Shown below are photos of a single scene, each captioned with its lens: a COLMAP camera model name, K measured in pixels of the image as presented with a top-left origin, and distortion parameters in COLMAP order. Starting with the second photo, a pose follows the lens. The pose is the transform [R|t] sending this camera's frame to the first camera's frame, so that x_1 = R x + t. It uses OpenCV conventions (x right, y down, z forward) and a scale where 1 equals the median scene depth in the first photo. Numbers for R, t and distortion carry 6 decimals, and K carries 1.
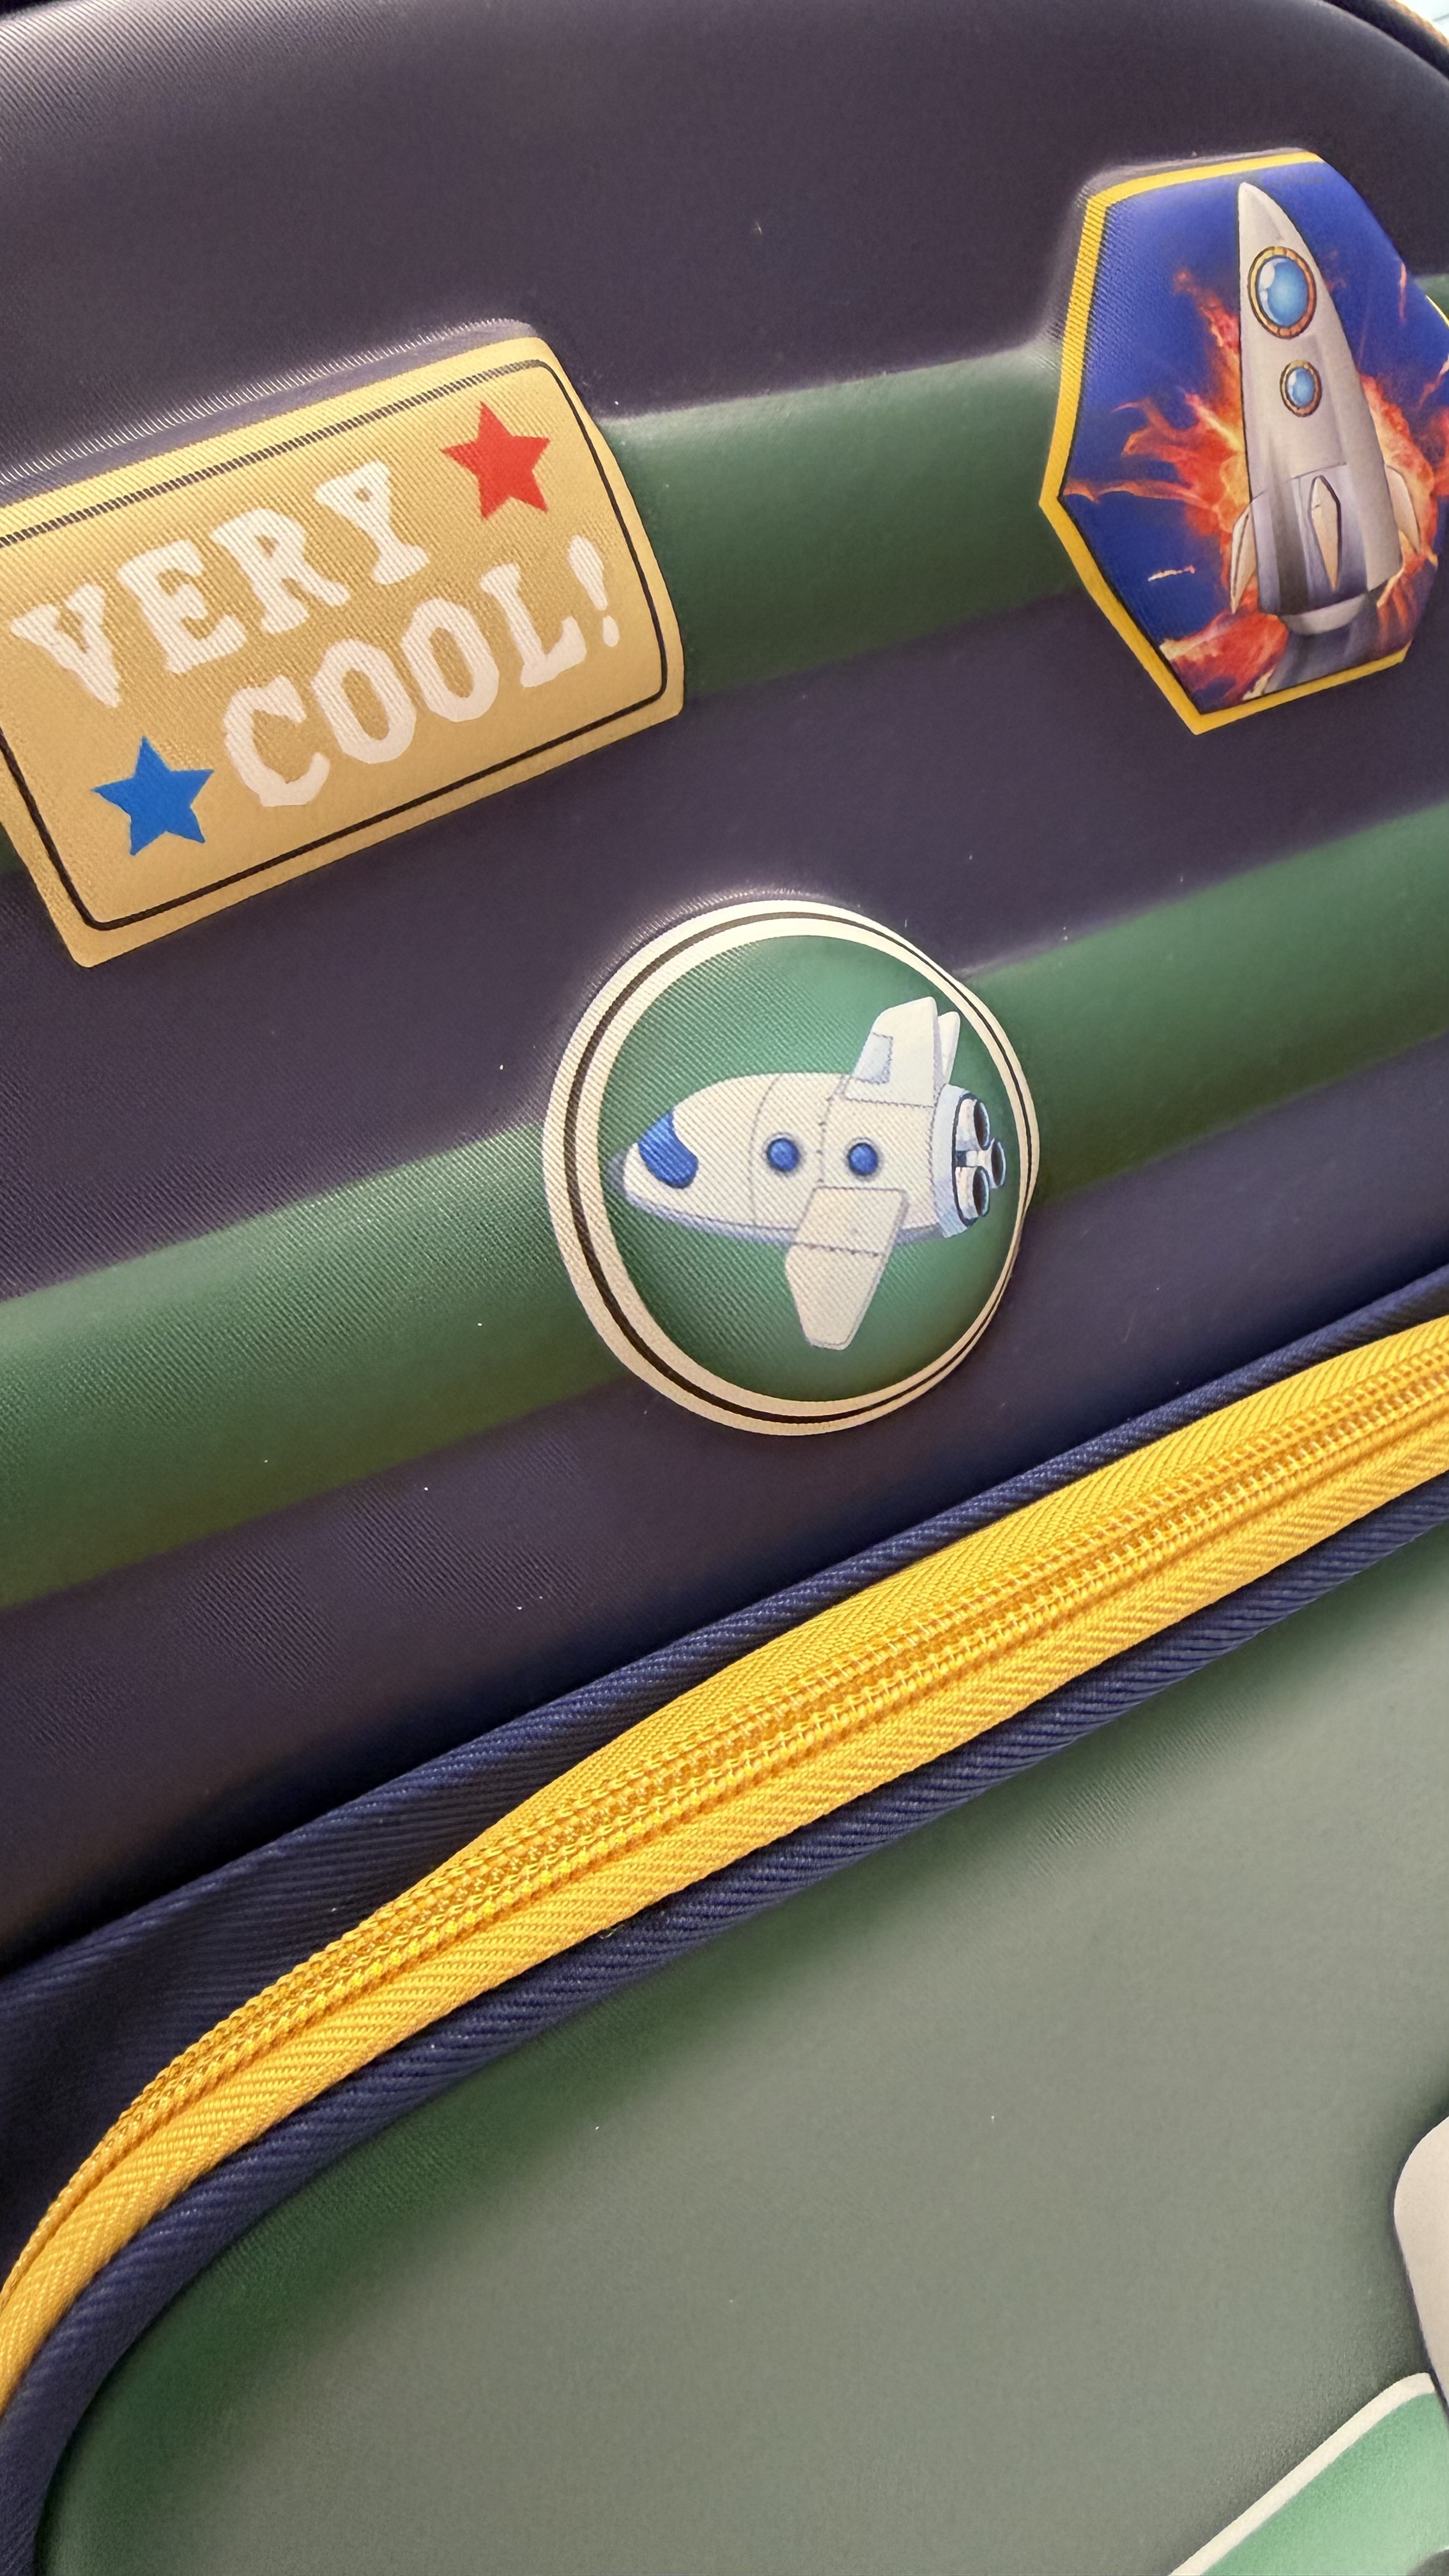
lens RADIAL K [[1819.2, 0, 722.7], [0, 1819.2, 1282.6], [0, 0, 1]] dist [-0.003174, -0.001328]
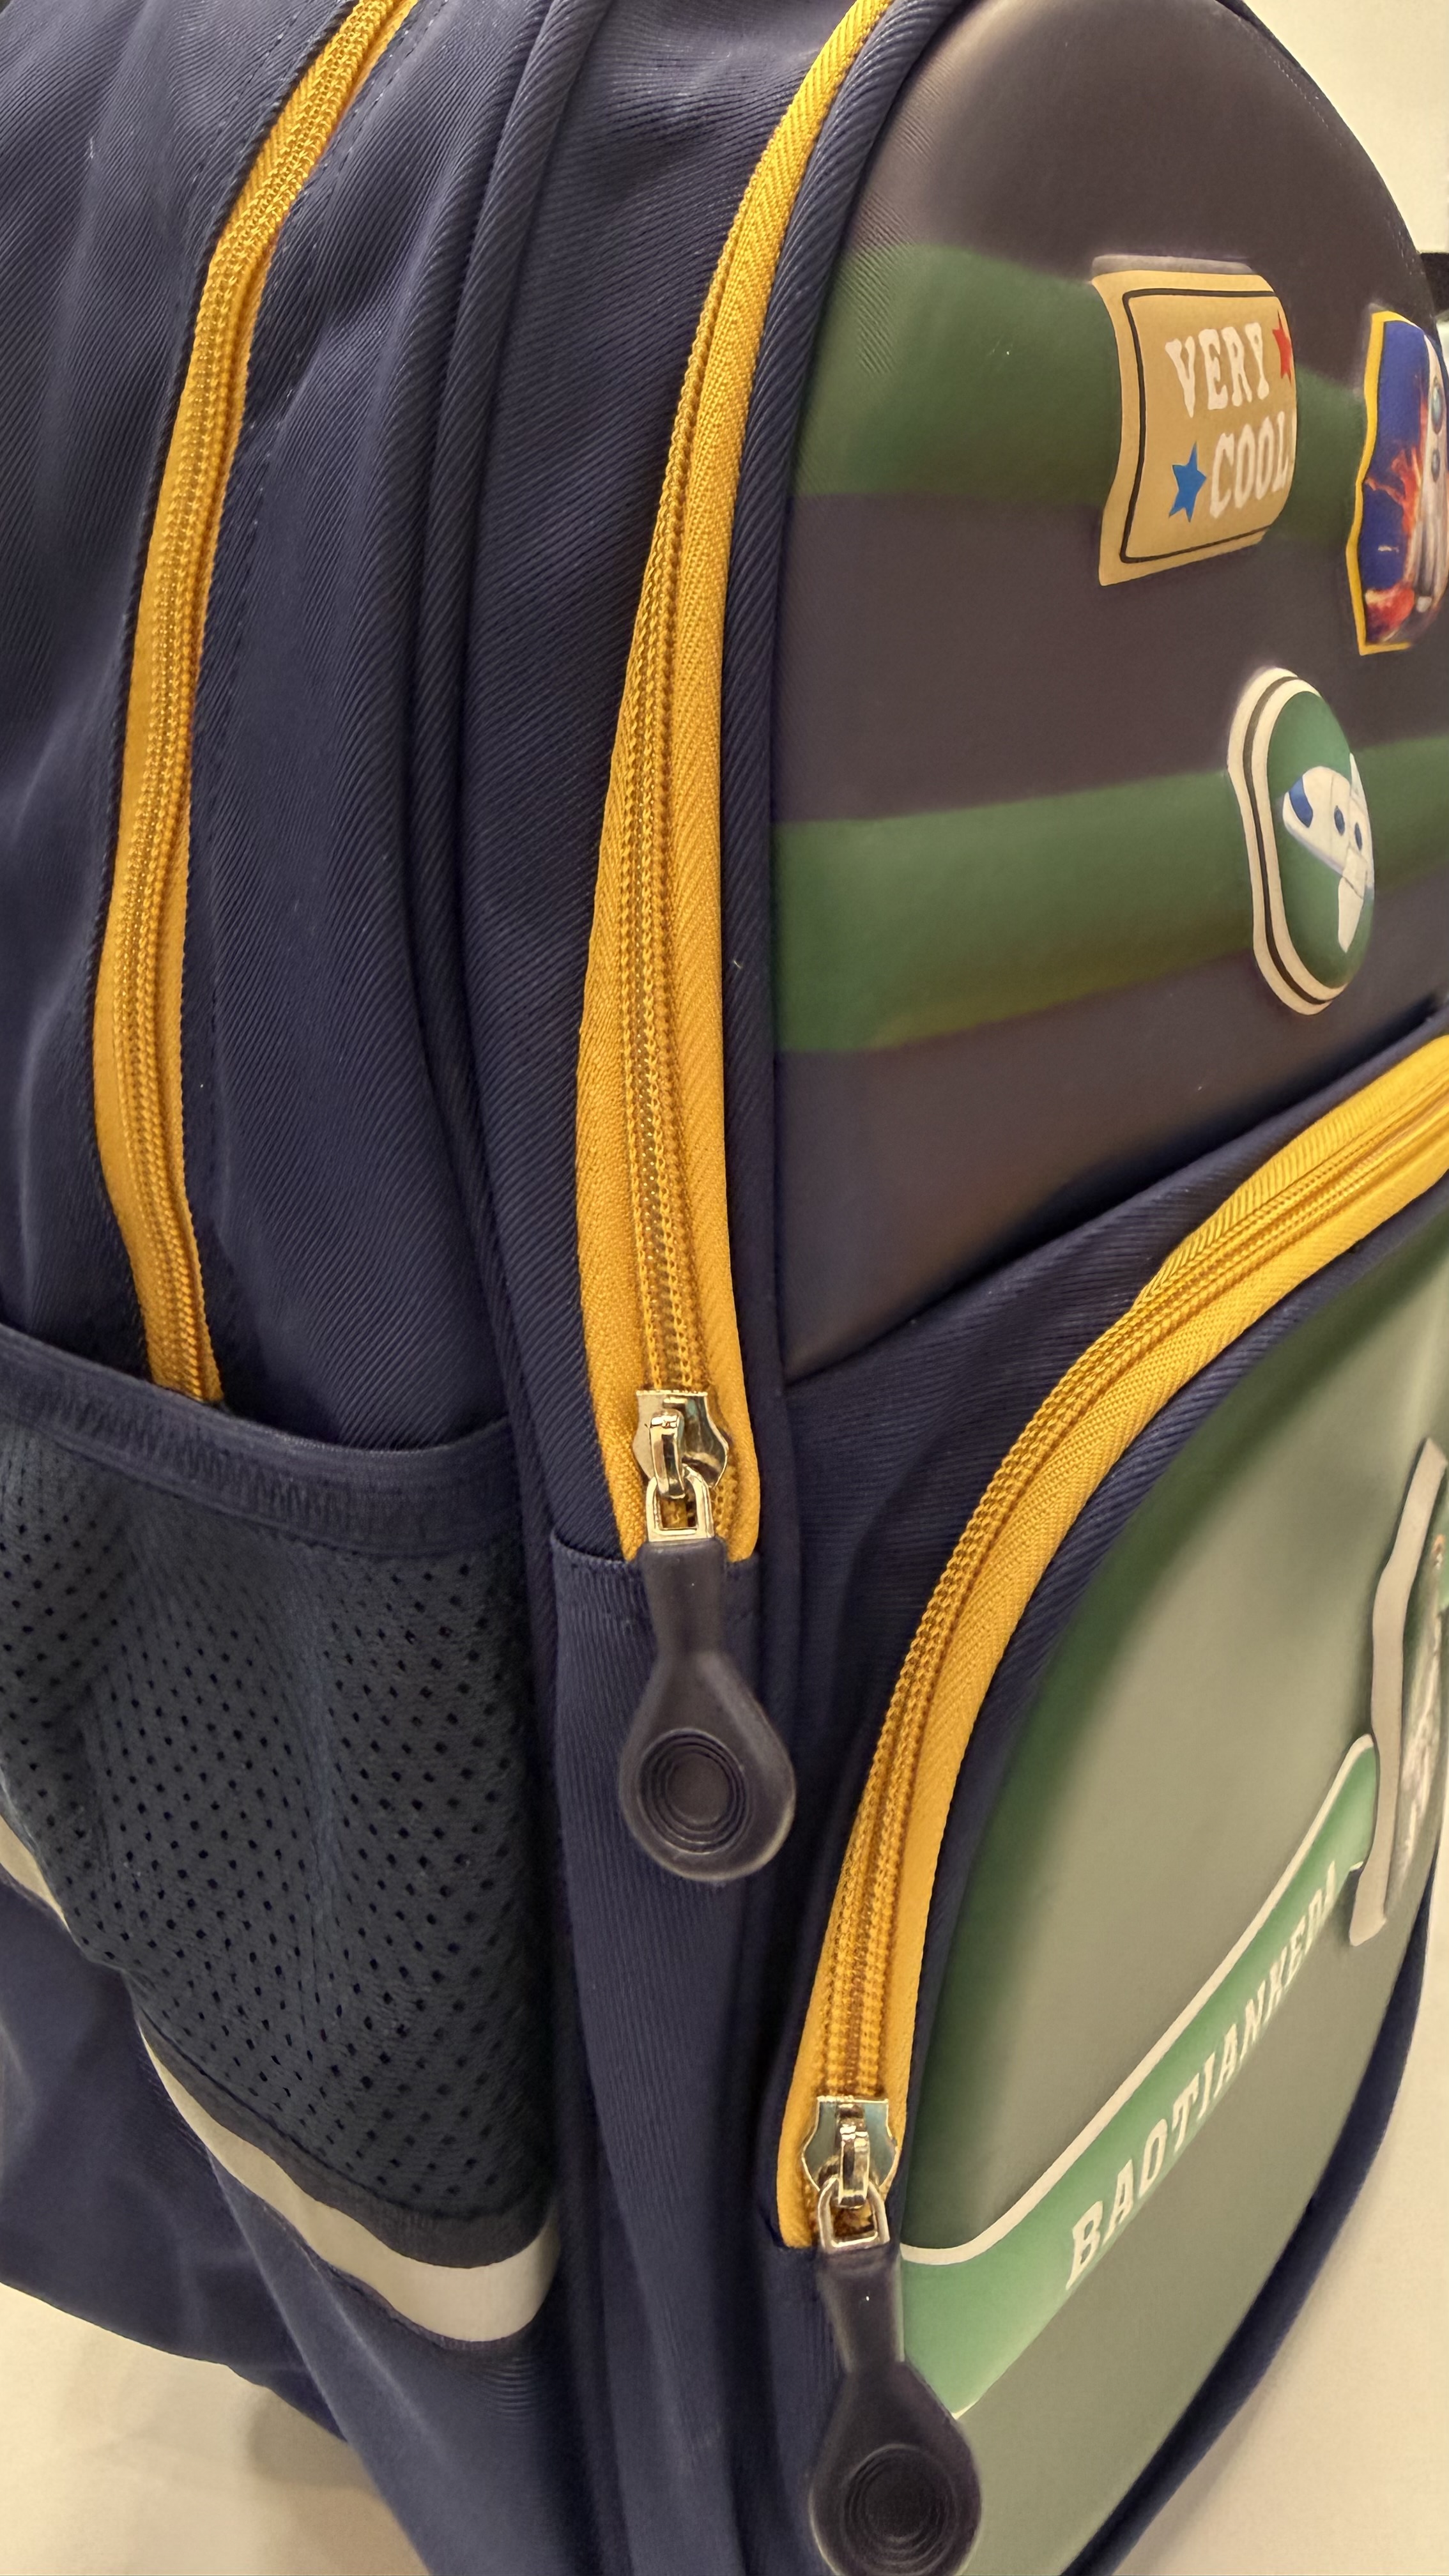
lens RADIAL K [[1819.2, 0, 724.2], [0, 1819.2, 1294.0], [0, 0, 1]] dist [-0.003174, -0.001328]
pose [[0.856350, 0.058573, 0.513064, -1.373693], [-0.028054, 0.997356, -0.067036, 0.524243], [-0.515634, 0.043013, 0.855729, -0.087277]]
